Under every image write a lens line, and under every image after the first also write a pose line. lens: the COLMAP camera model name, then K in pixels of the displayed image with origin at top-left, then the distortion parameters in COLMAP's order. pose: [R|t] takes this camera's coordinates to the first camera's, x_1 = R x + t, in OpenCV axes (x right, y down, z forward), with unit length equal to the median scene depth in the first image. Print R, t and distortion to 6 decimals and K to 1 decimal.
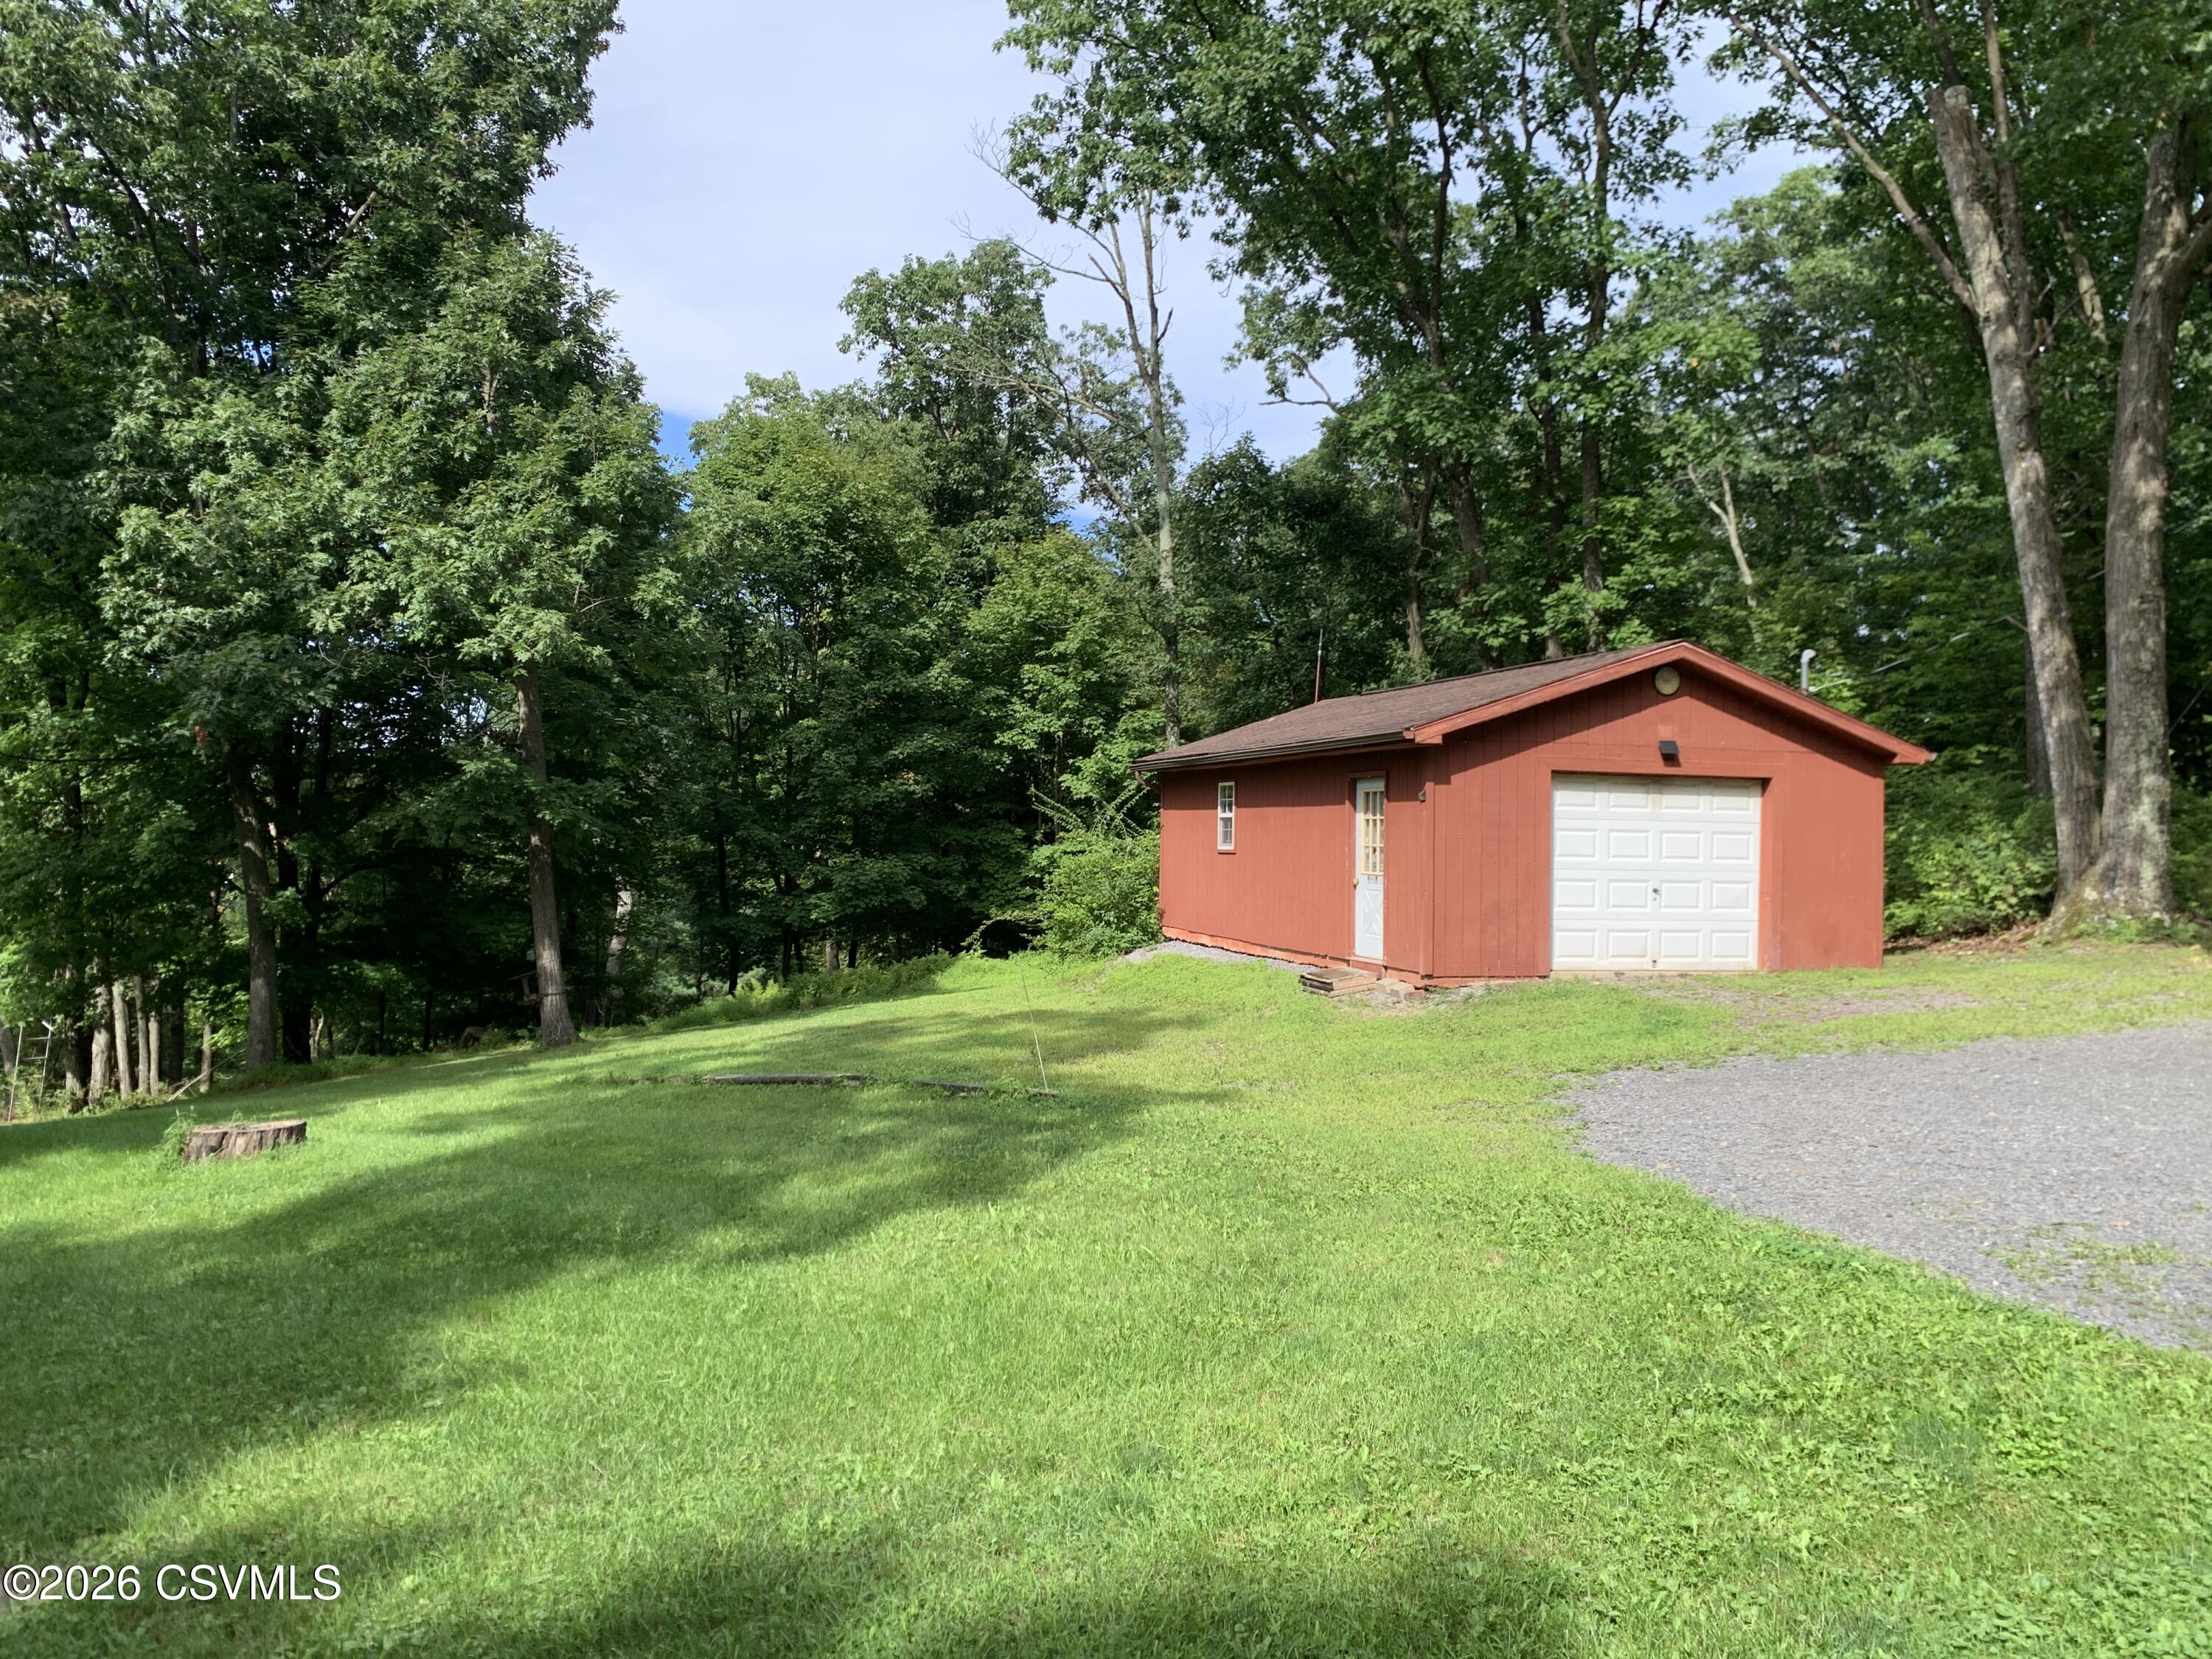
lens RADIAL K [[1701.5, 0, 1097.7], [0, 1701.5, 816.5], [0, 0, 1]] dist [0.042664, -0.043371]
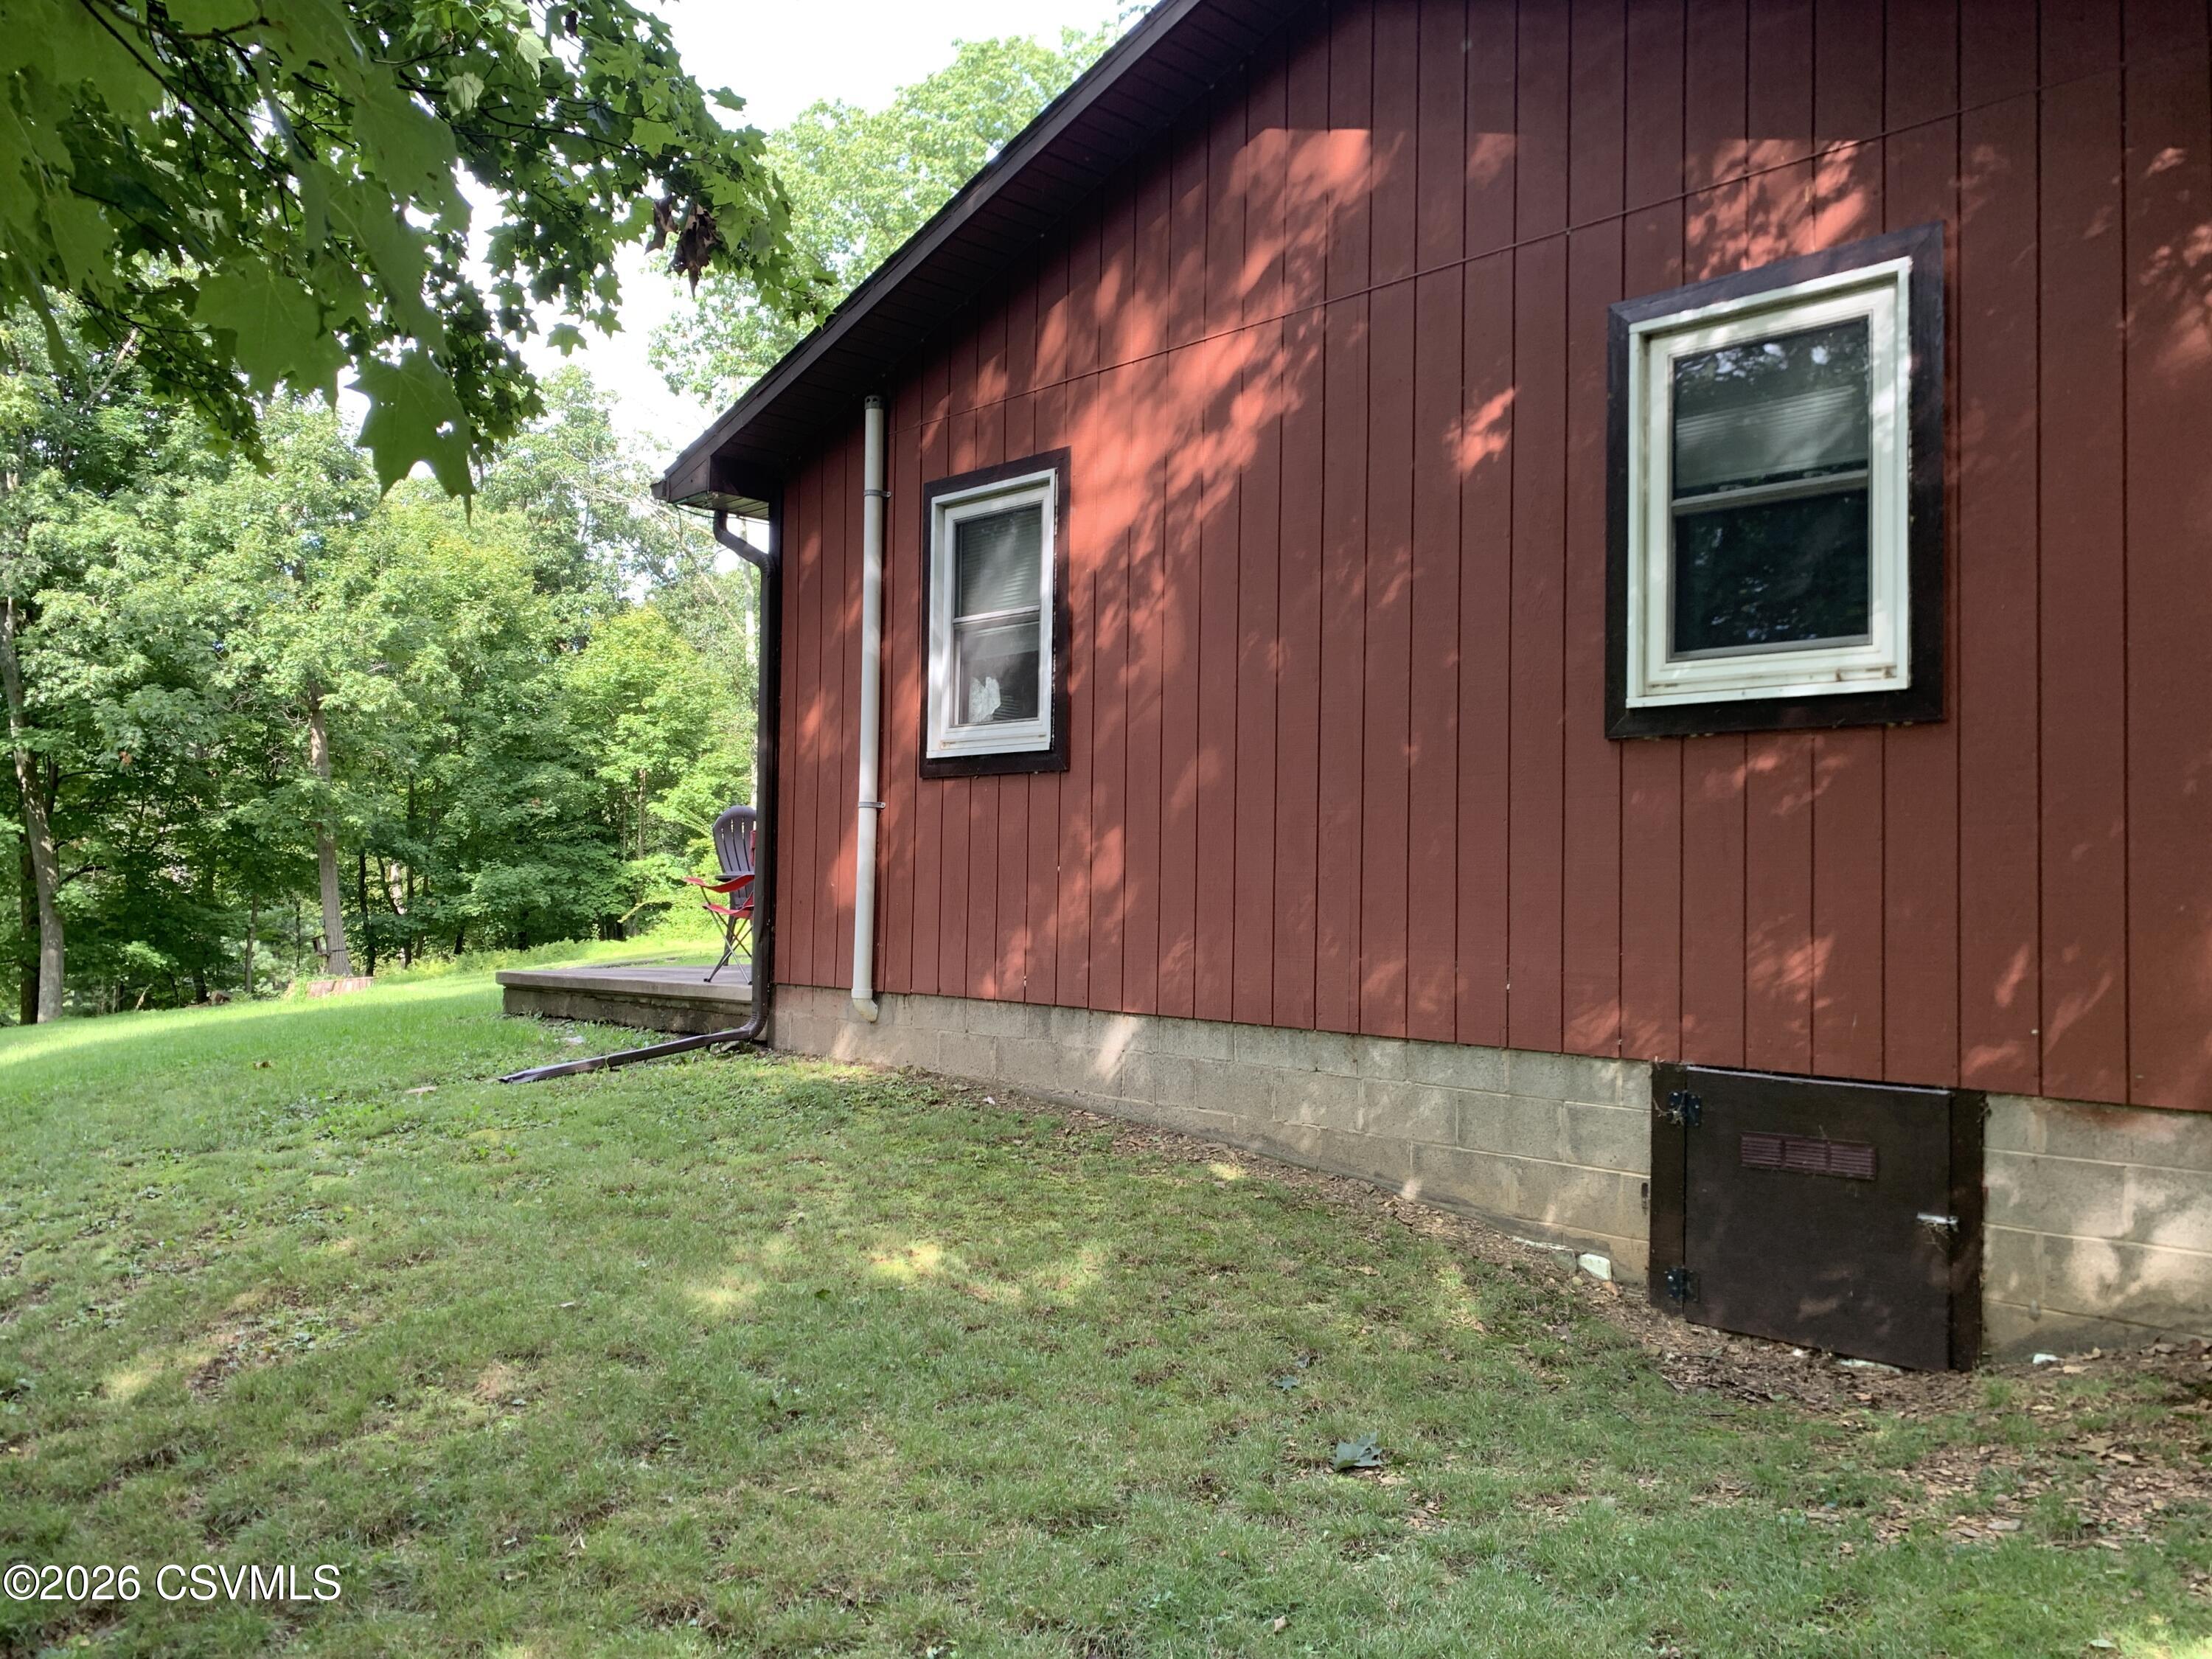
lens RADIAL K [[1701.5, 0, 1105.9], [0, 1701.5, 829.2], [0, 0, 1]] dist [0.042664, -0.043371]
pose [[0.945342, 0.001490, 0.326076, -0.195515], [0.005325, 0.999786, -0.020006, 0.037905], [-0.326036, 0.020648, 0.945132, -0.521241]]
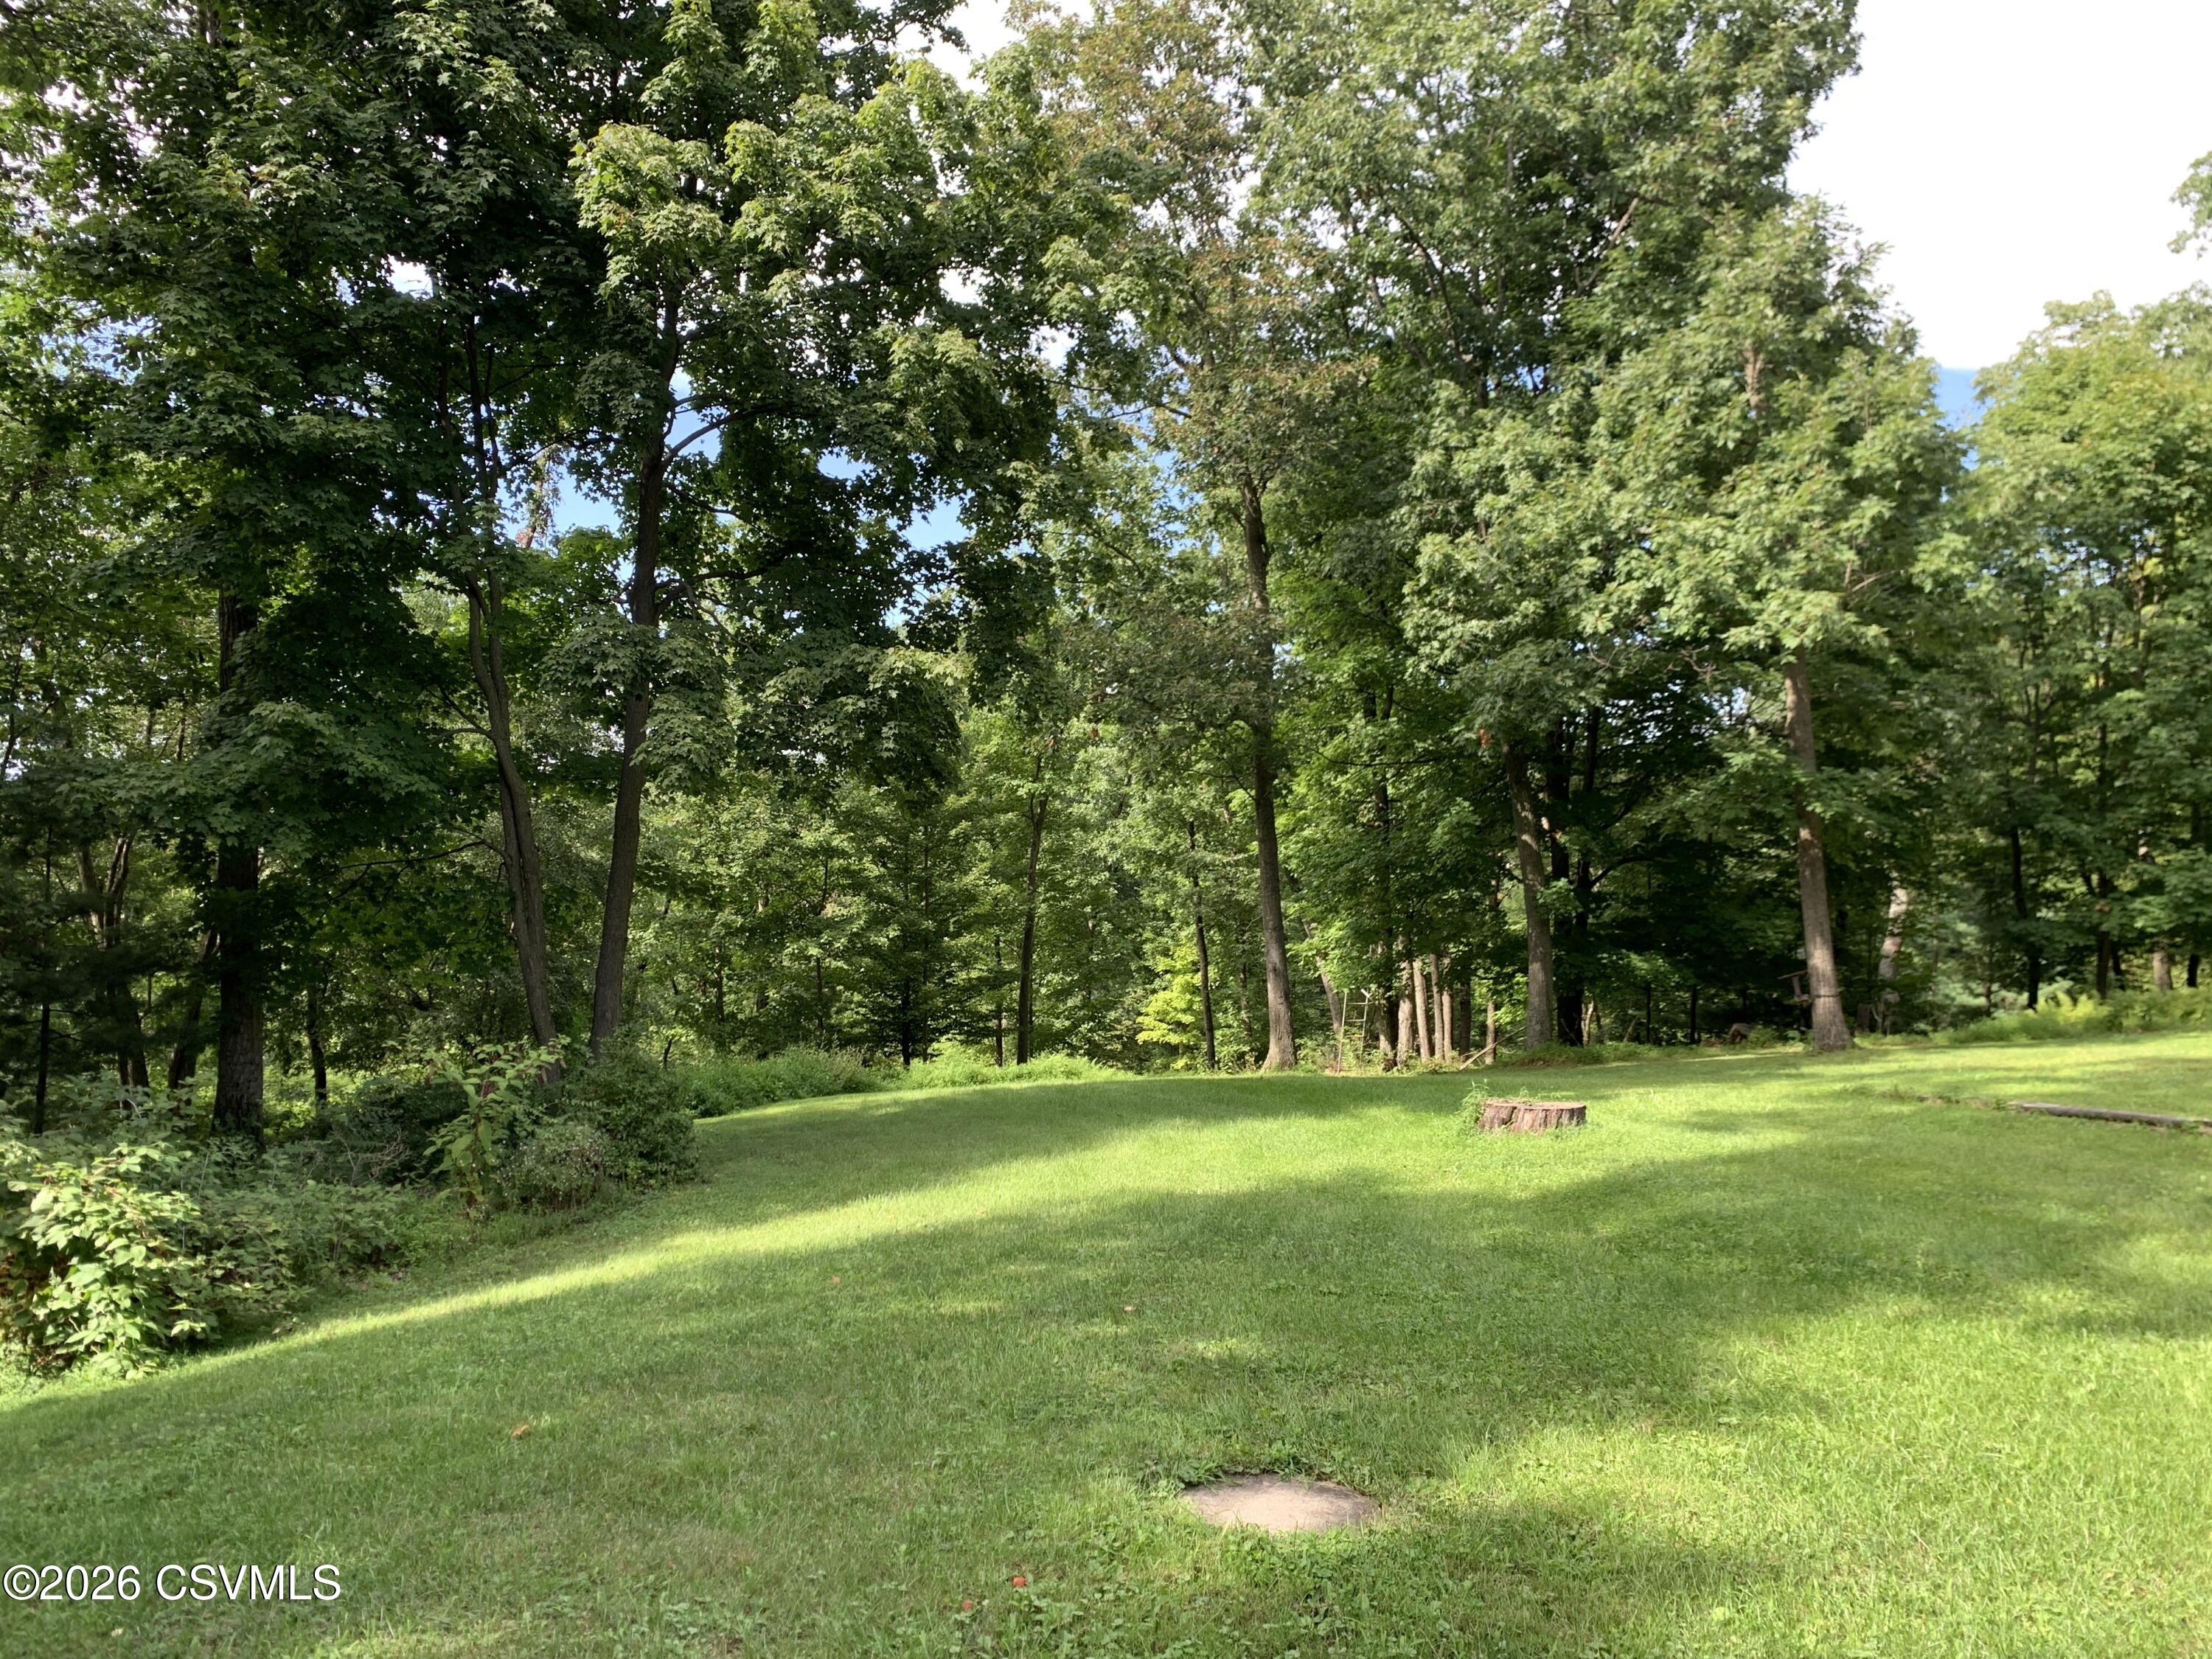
lens RADIAL K [[1701.5, 0, 1073.6], [0, 1701.5, 823.2], [0, 0, 1]] dist [0.042664, -0.043371]
pose [[0.754206, -0.004159, -0.656625, -0.007699], [0.009381, 0.999946, 0.004441, -0.000179], [0.656571, -0.009509, 0.754204, 0.008698]]
